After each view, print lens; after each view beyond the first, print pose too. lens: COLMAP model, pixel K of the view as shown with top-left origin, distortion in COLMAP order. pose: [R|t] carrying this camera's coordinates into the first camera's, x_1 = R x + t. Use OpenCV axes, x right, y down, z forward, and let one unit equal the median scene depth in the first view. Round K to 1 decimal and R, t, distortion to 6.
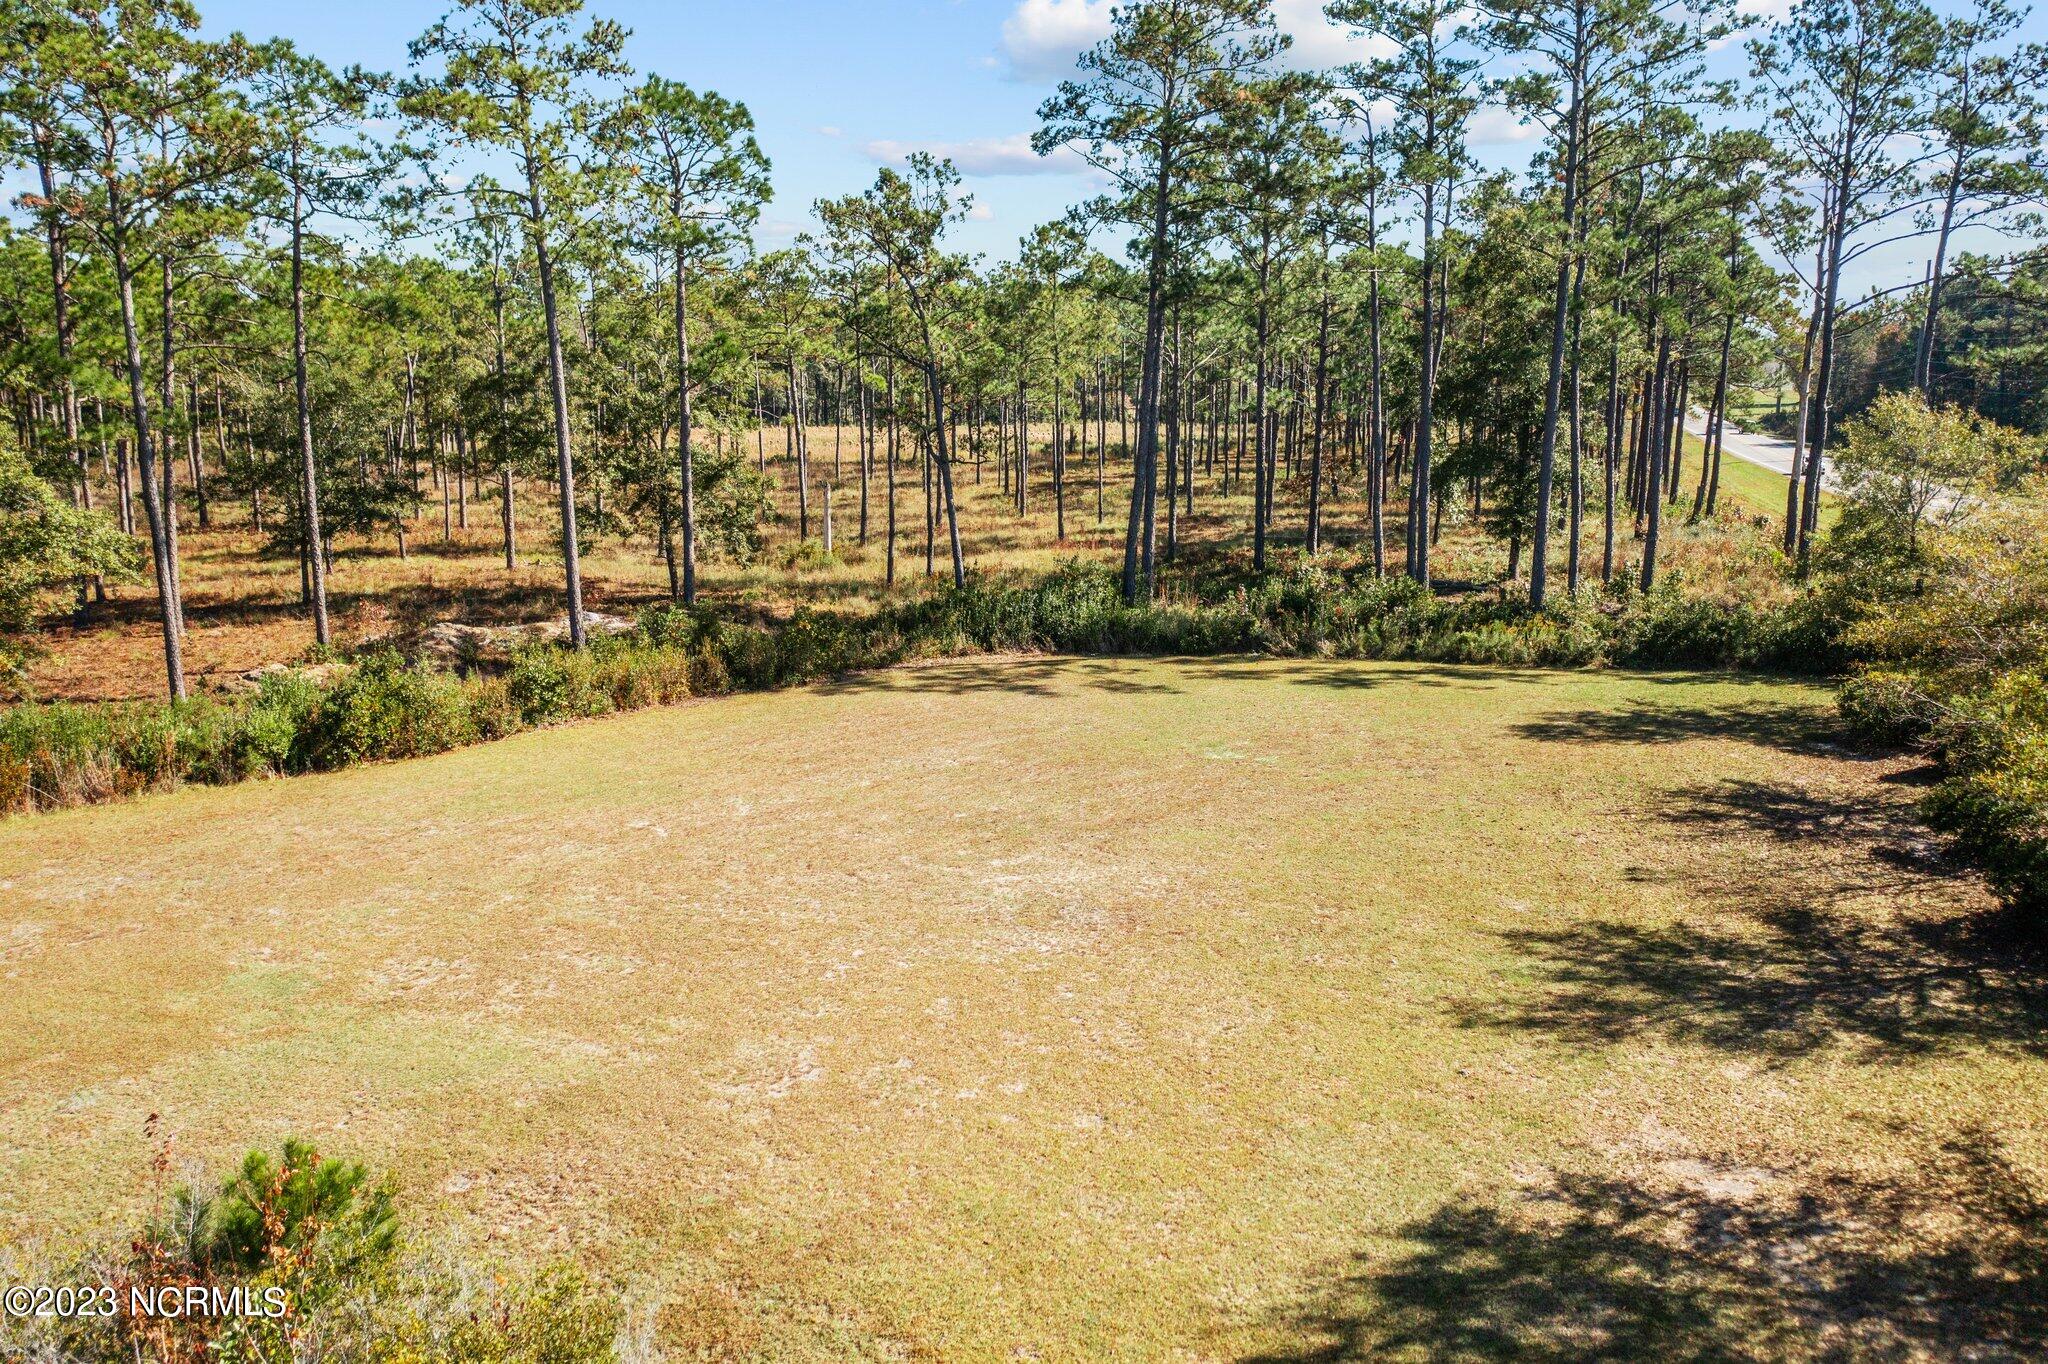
lens RADIAL K [[1630.6, 0, 1011.5], [0, 1630.6, 688.1], [0, 0, 1]] dist [-0.006088, 0.000156]
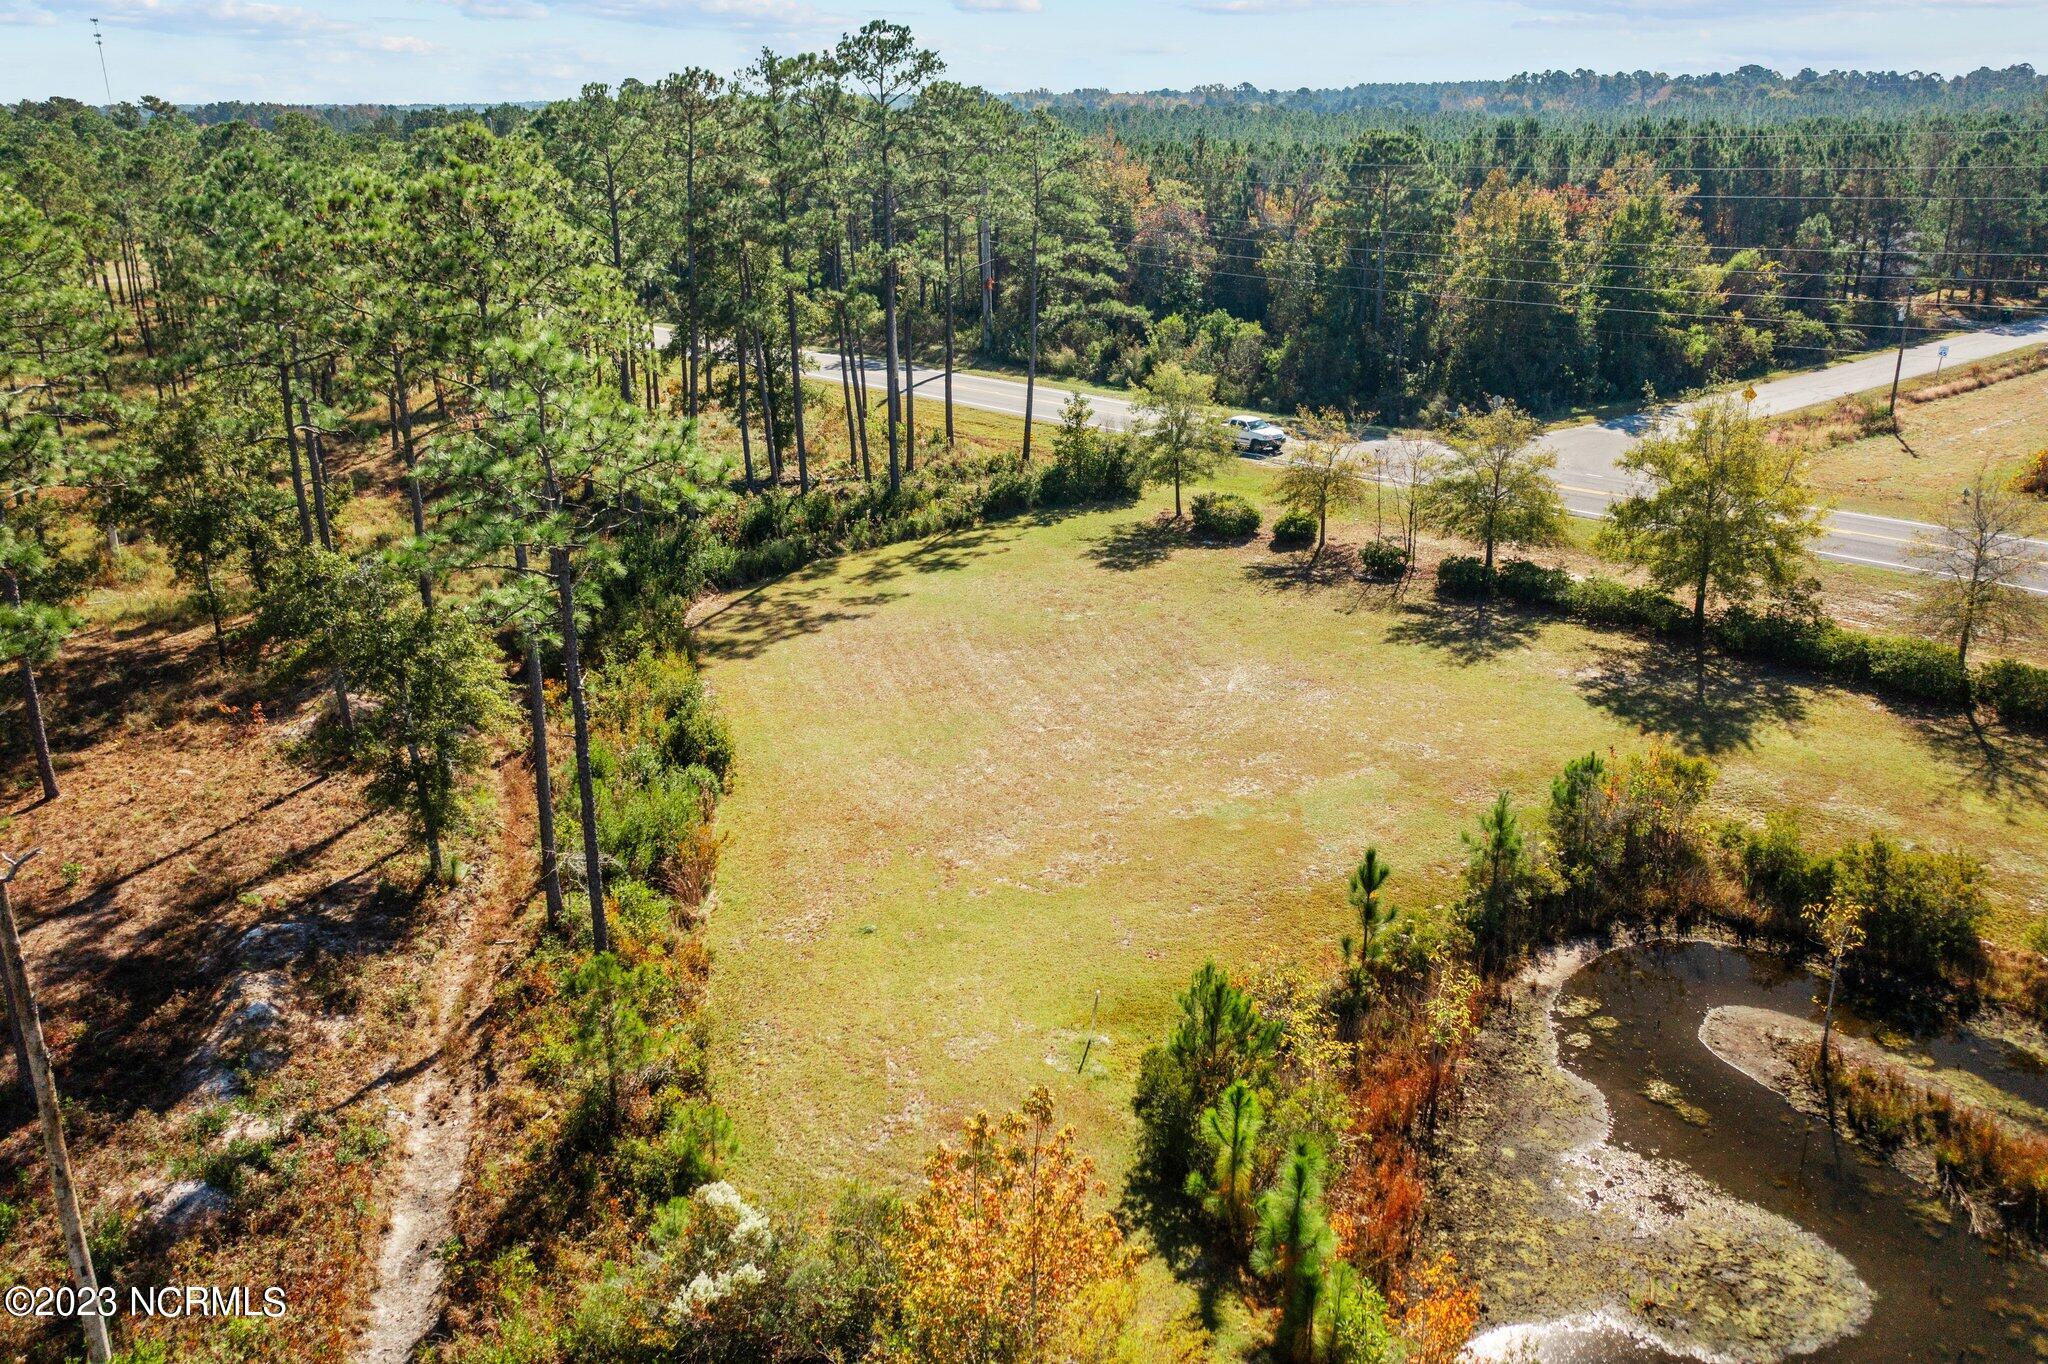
lens RADIAL K [[1648.1, 0, 1026.5], [0, 1648.1, 680.0], [0, 0, 1]] dist [0.001523, 0.011288]
pose [[0.532870, -0.280472, 0.798364, -1.526435], [0.171265, 0.959694, 0.222837, -0.342093], [-0.828684, 0.017989, 0.559427, 0.007121]]
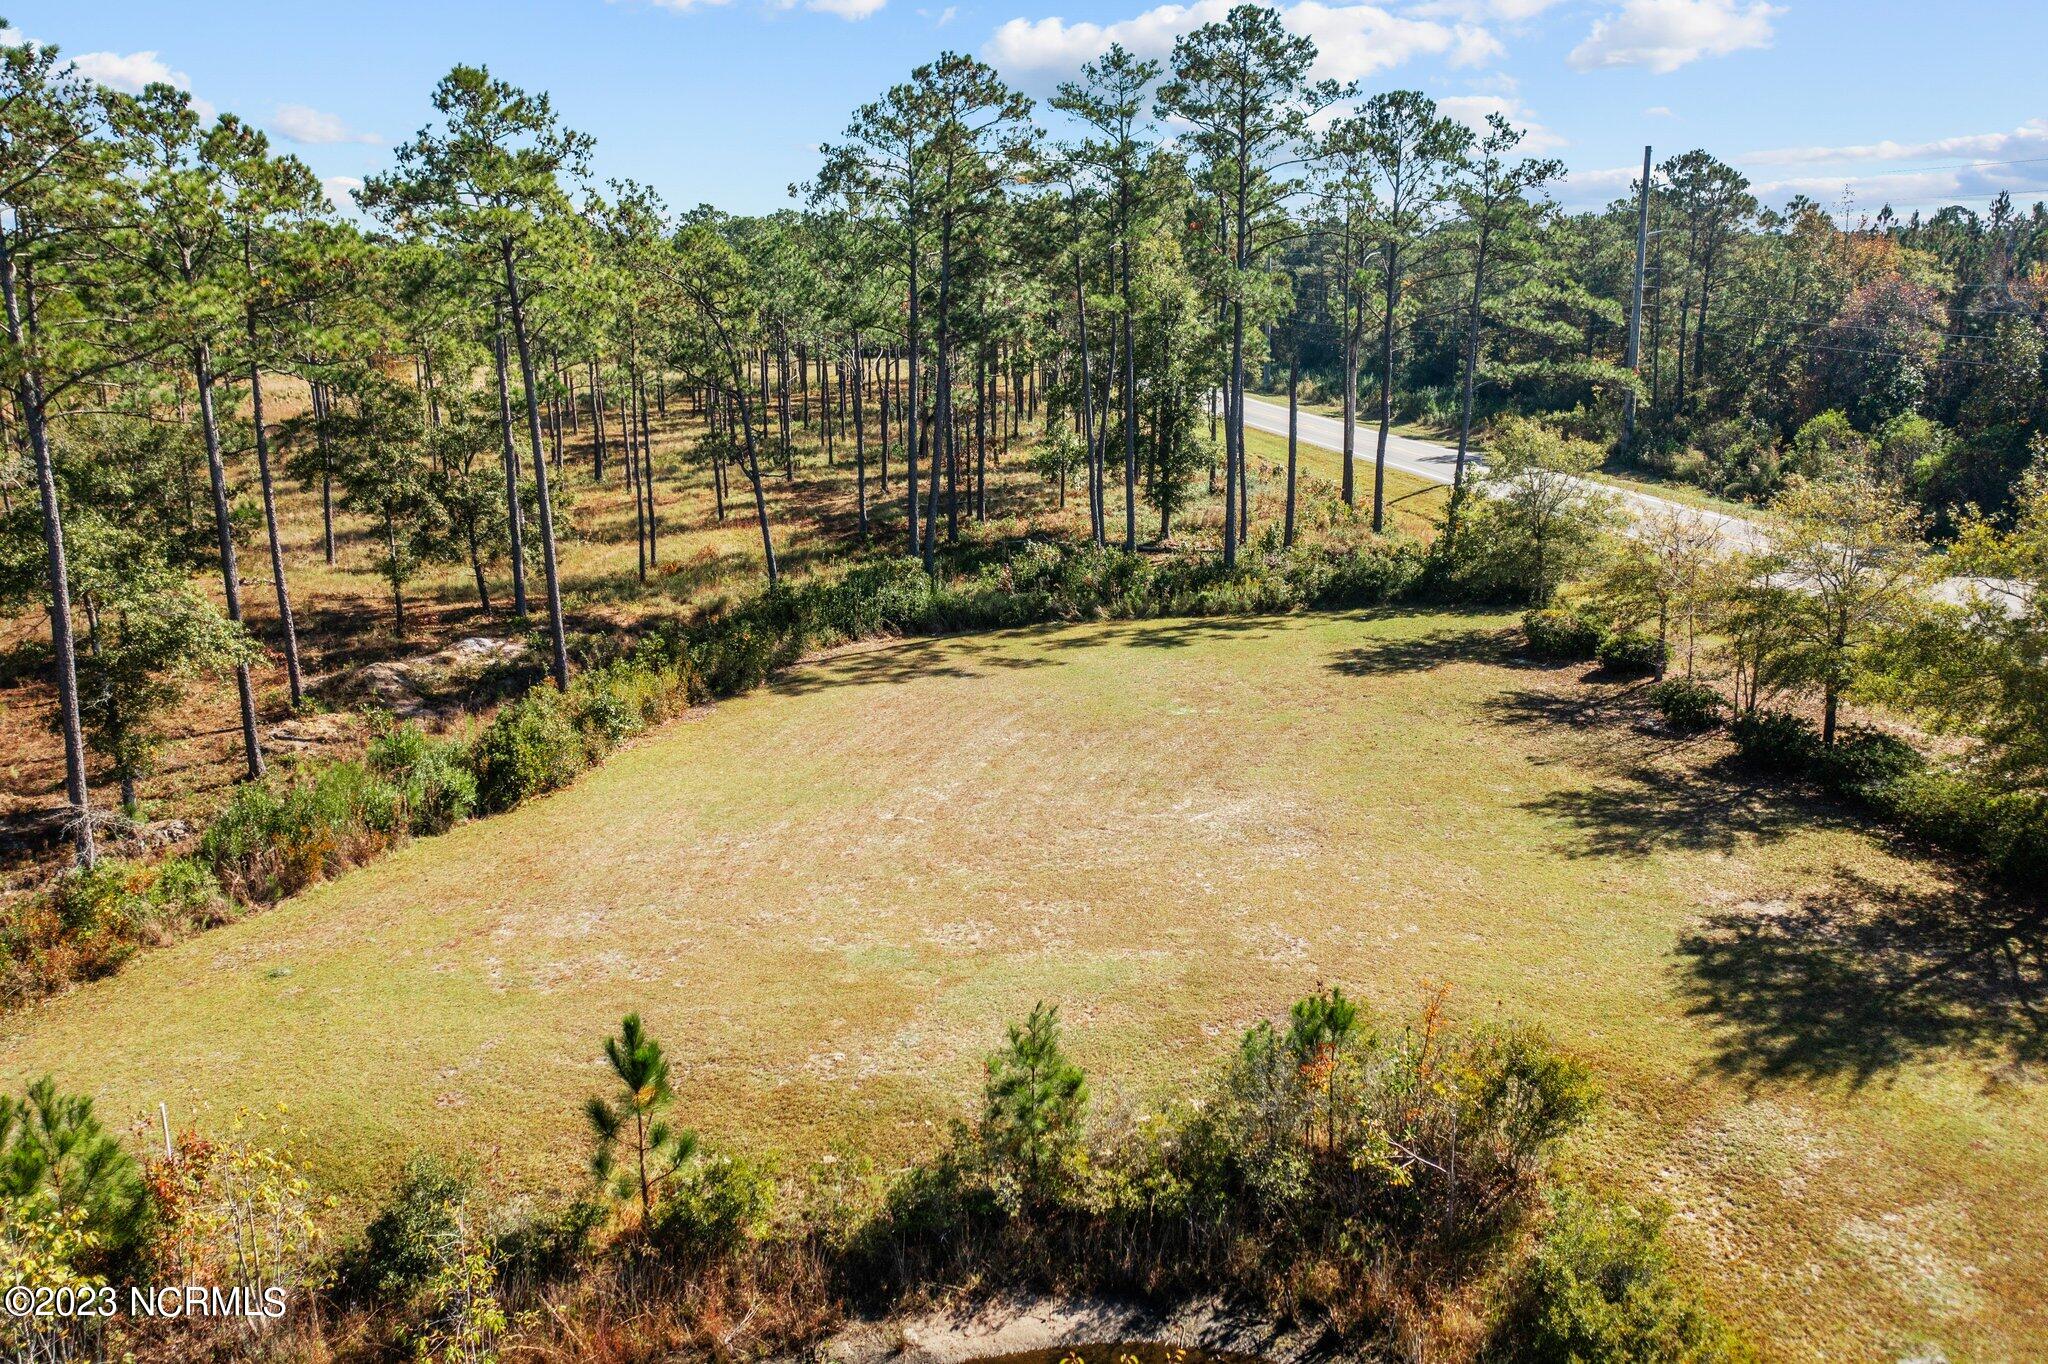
lens RADIAL K [[1646.0, 0, 1020.5], [0, 1646.0, 674.4], [0, 0, 1]] dist [0.000112, 0.009965]
pose [[0.912969, -0.104041, 0.394540, -0.598603], [0.086325, 0.994308, 0.062445, -0.098351], [-0.398792, -0.022952, 0.916754, -0.254554]]
